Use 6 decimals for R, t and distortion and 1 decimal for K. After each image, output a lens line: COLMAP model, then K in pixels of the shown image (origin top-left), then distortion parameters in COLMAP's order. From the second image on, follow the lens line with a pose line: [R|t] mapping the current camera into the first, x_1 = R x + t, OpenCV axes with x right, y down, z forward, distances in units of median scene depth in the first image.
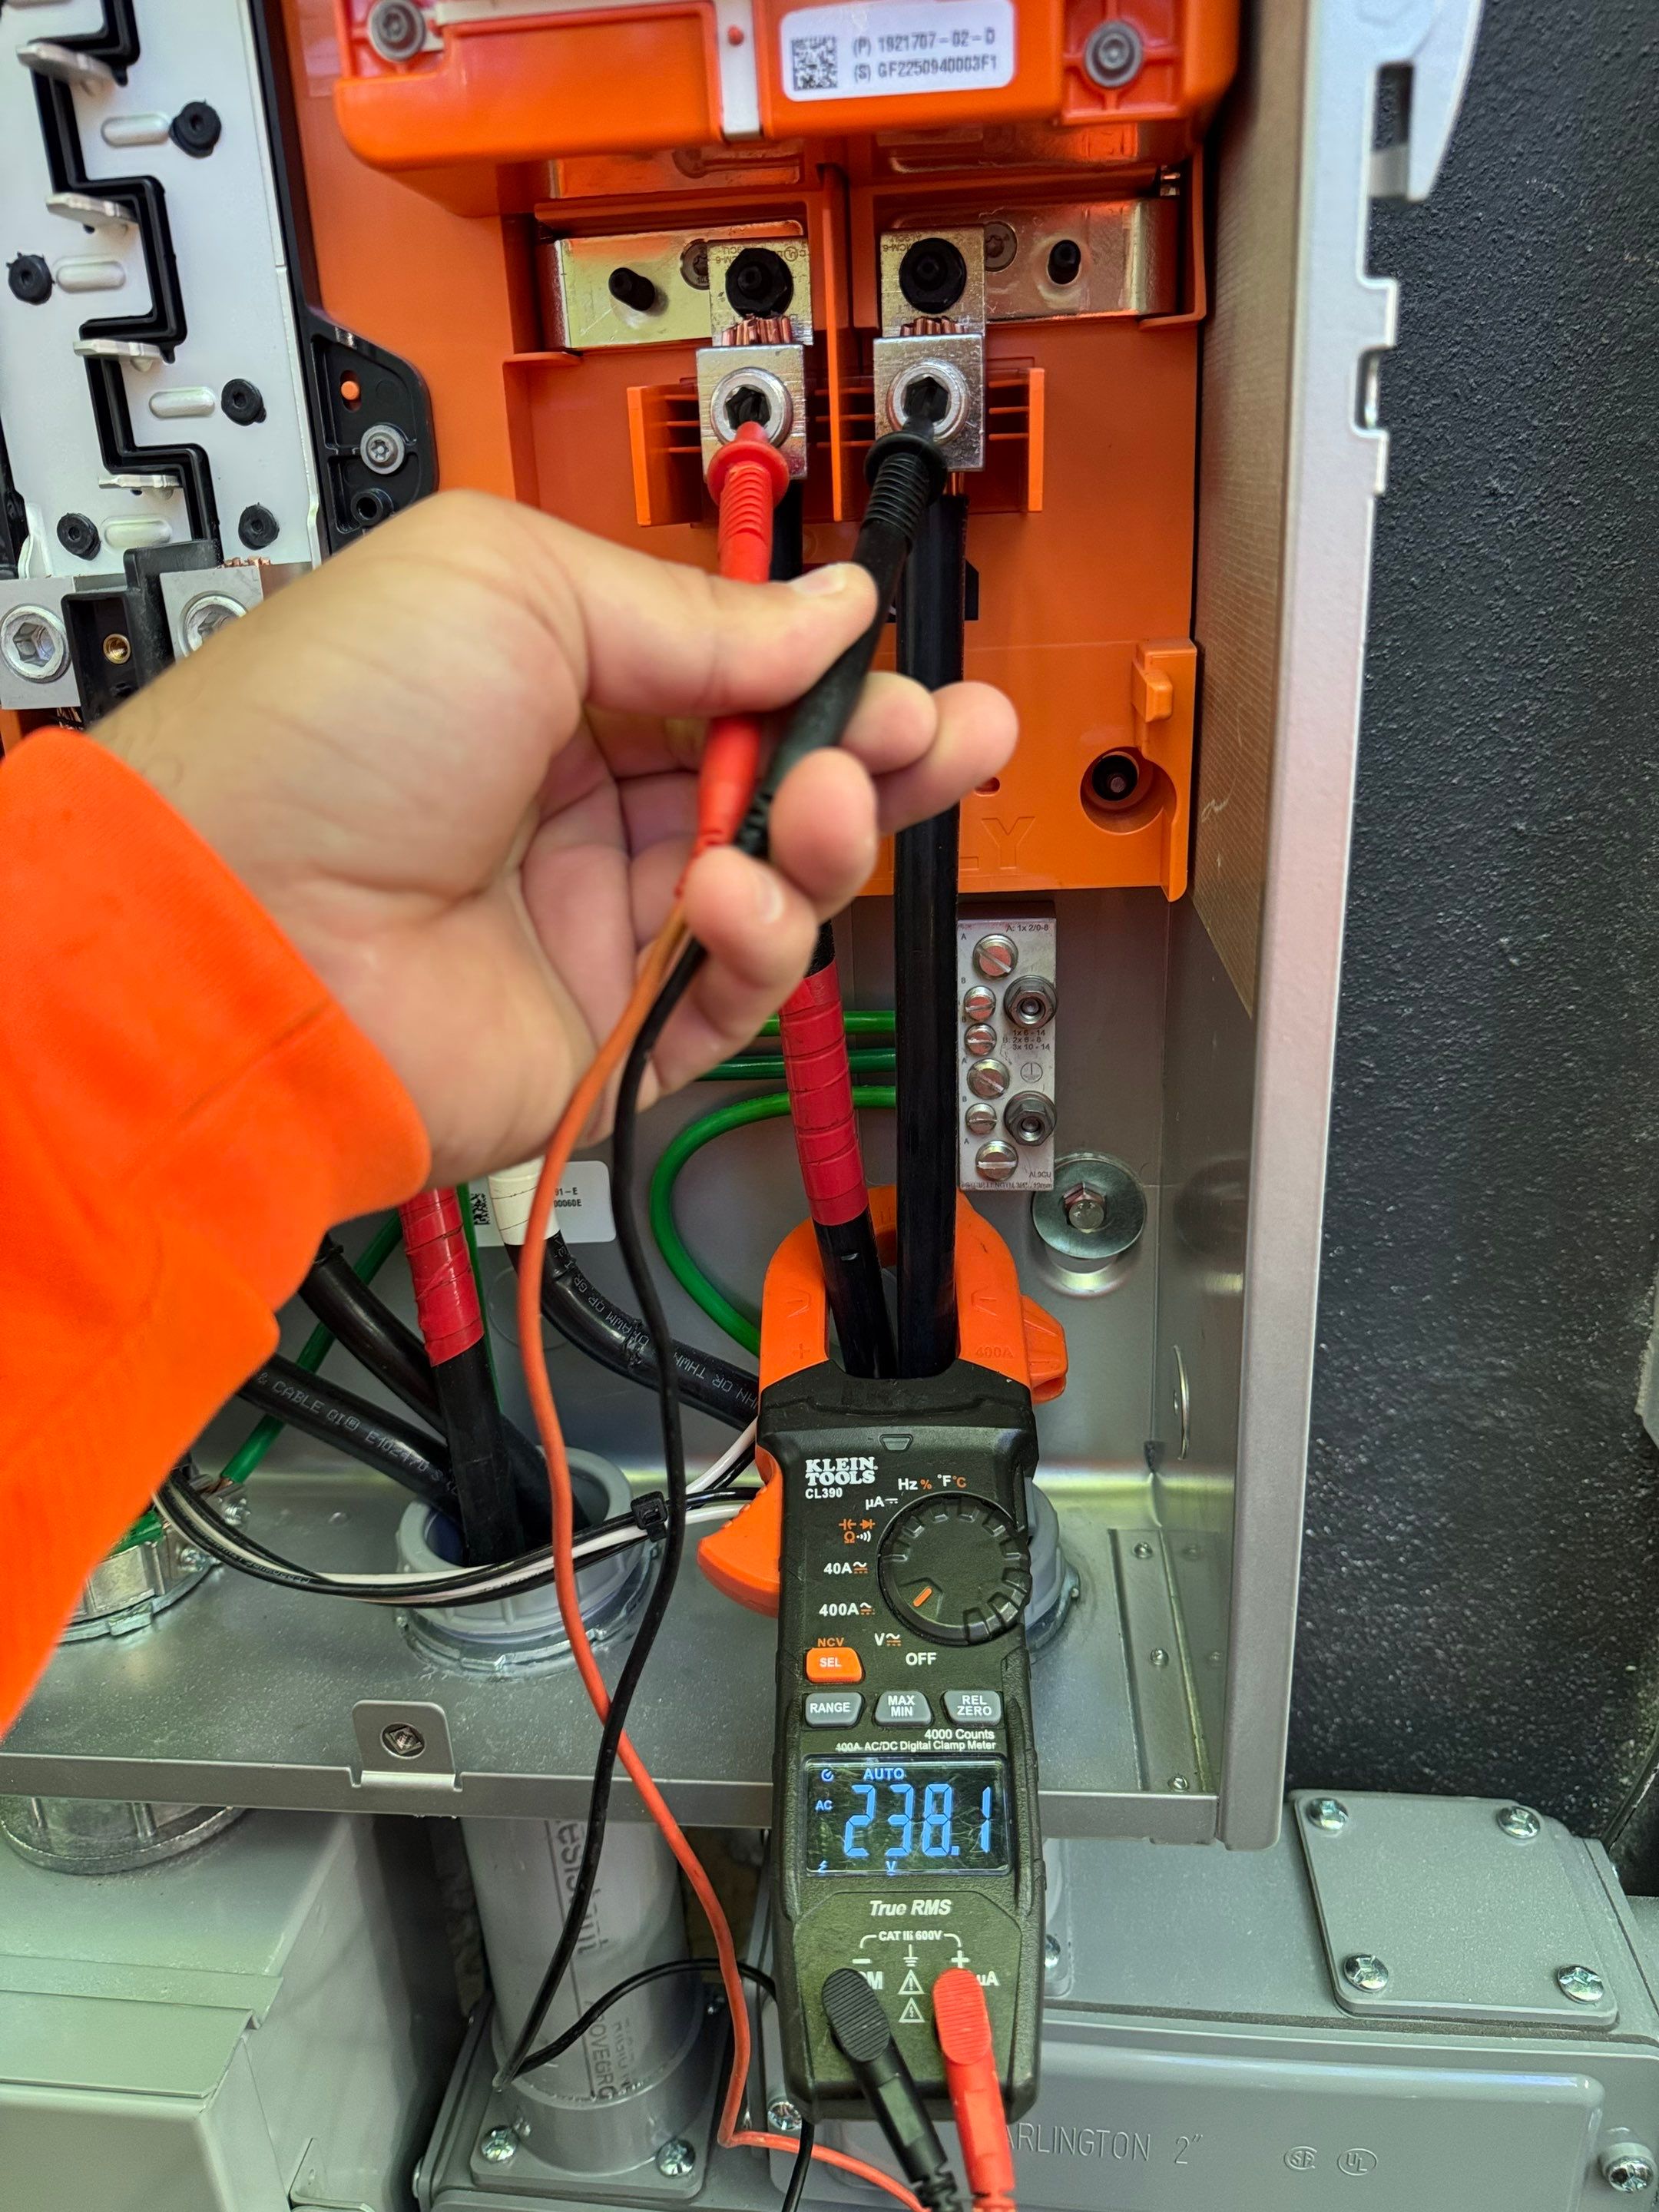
lens RADIAL K [[1570.0, 0, 820.8], [0, 1570.0, 1098.1], [0, 0, 1]] dist [-0.009229, -0.003145]
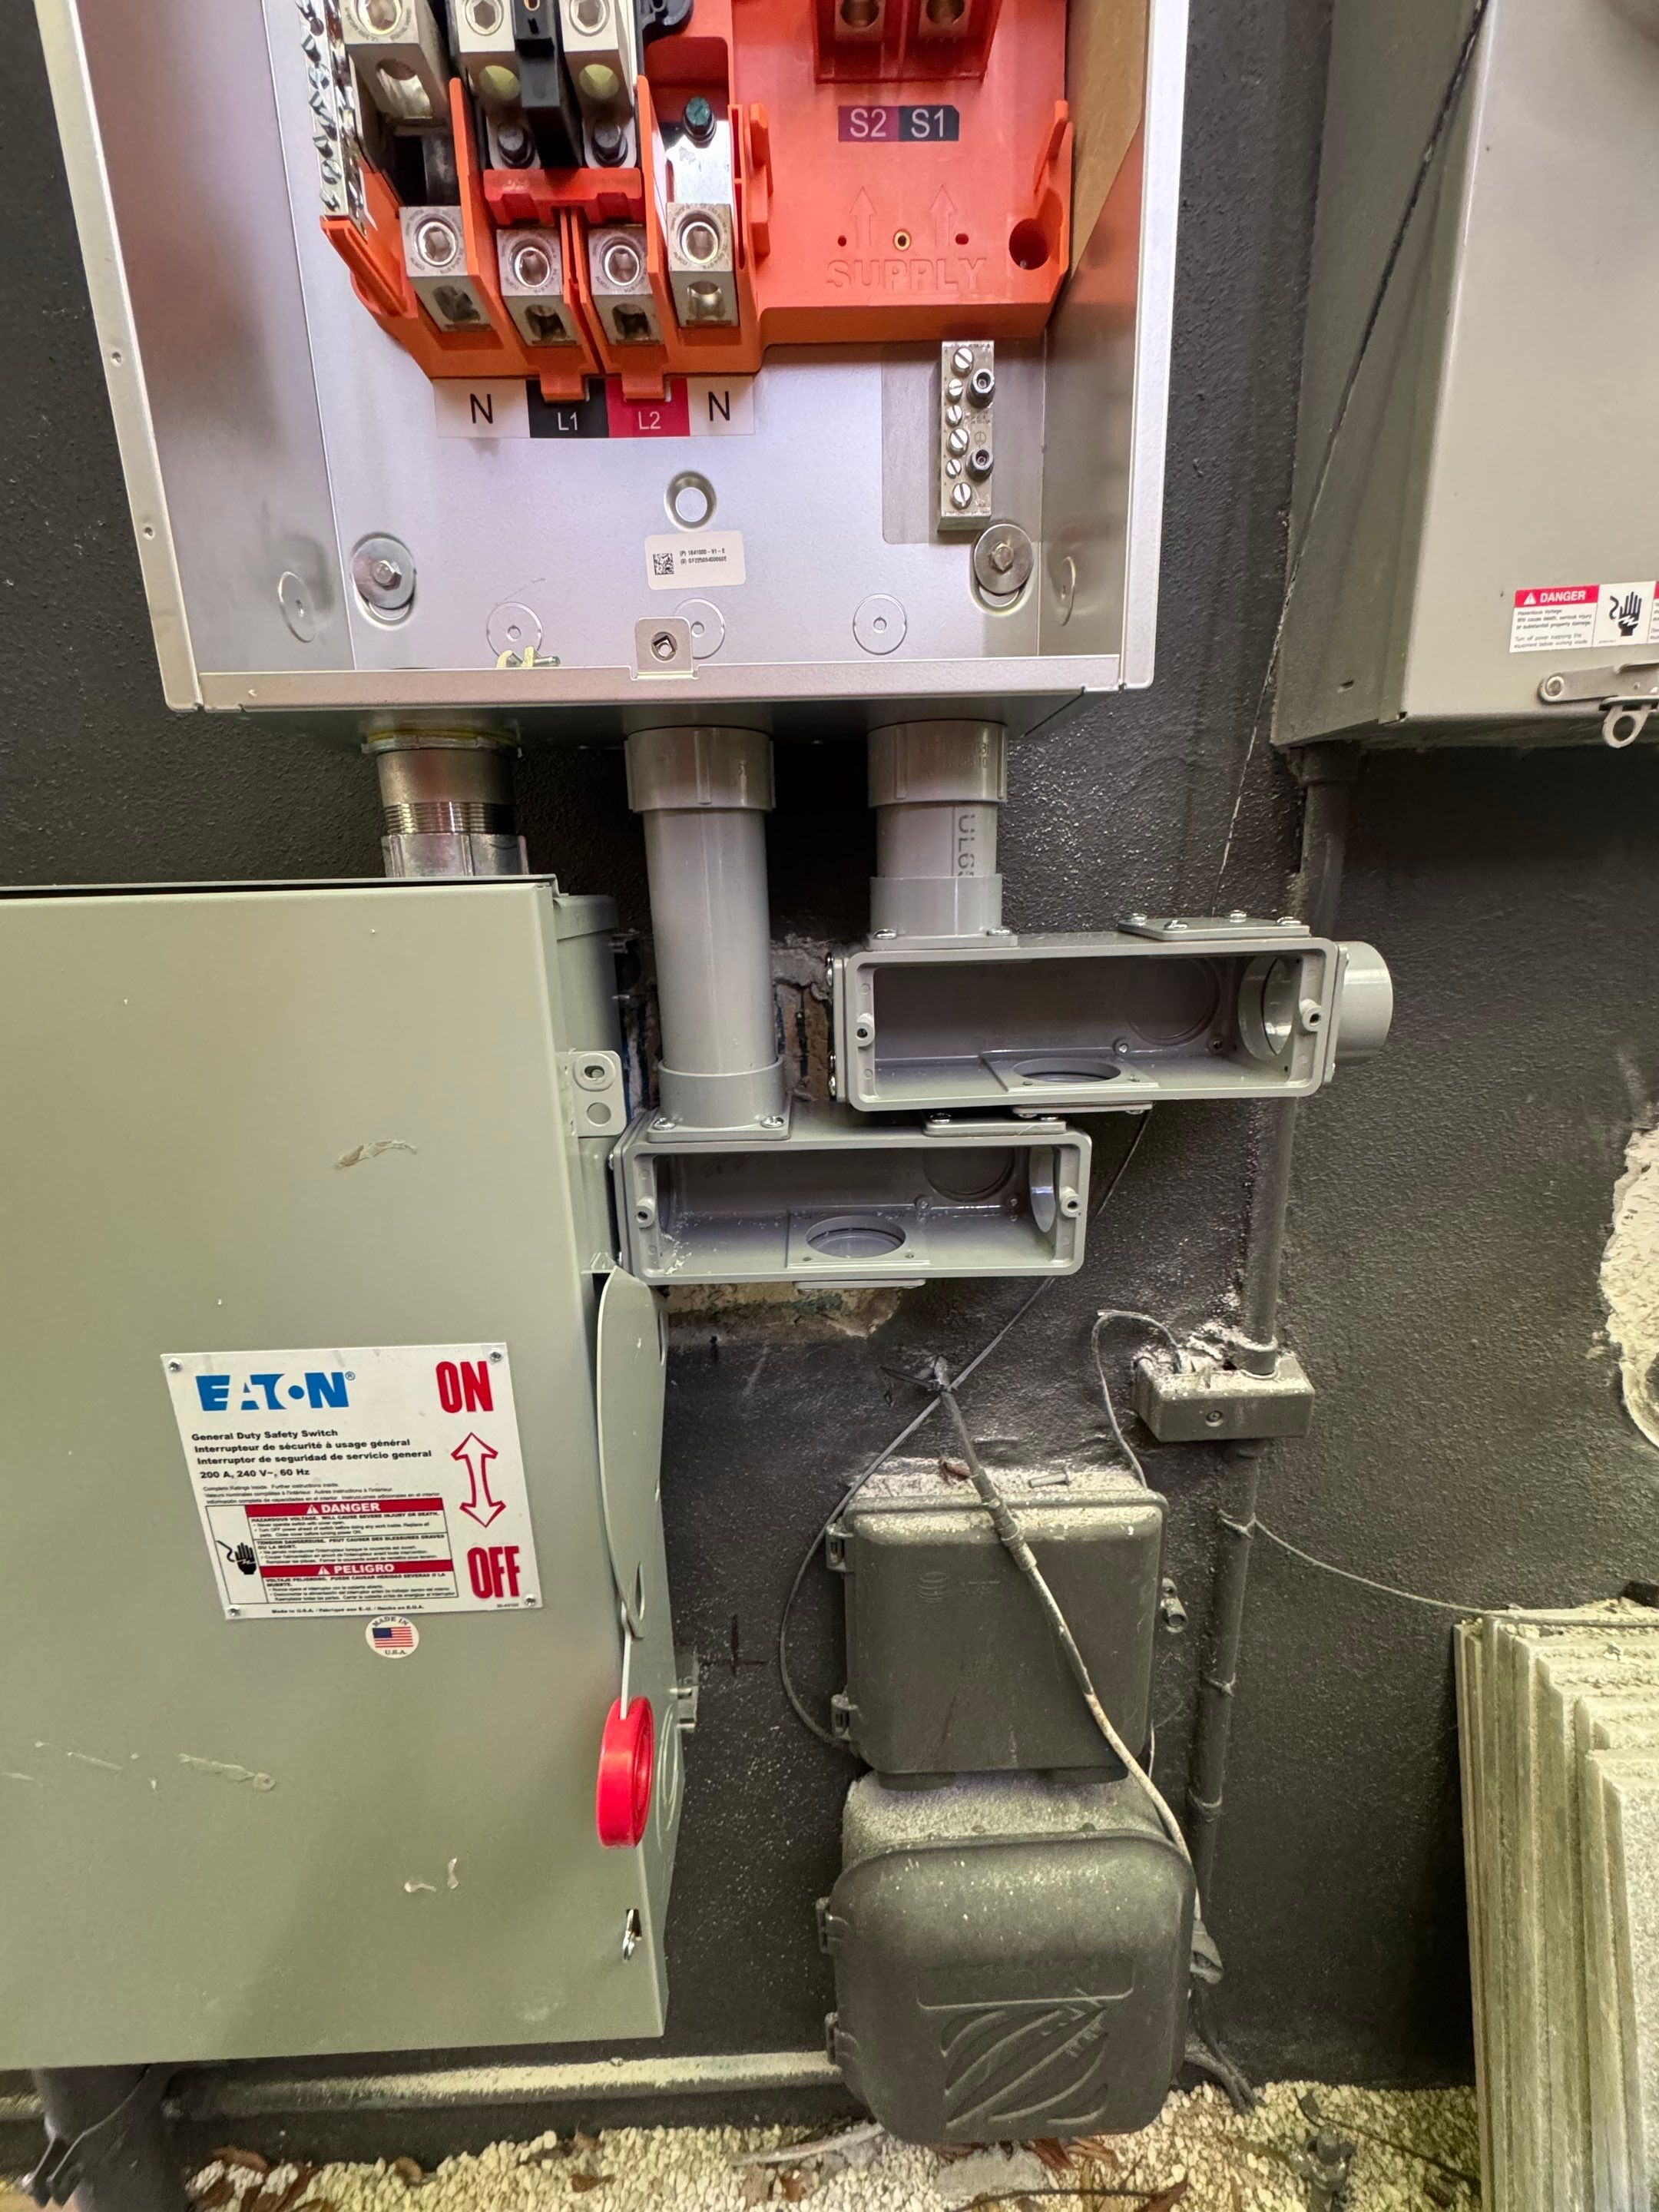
lens RADIAL K [[863.2, 0, 829.2], [0, 863.2, 1116.5], [0, 0, 1]] dist [-0.002981, 0.000583]
pose [[0.992656, -0.007614, 0.120729, -0.219827], [0.022694, 0.992018, -0.124035, 1.127588], [-0.118821, 0.125864, 0.984906, 0.103463]]
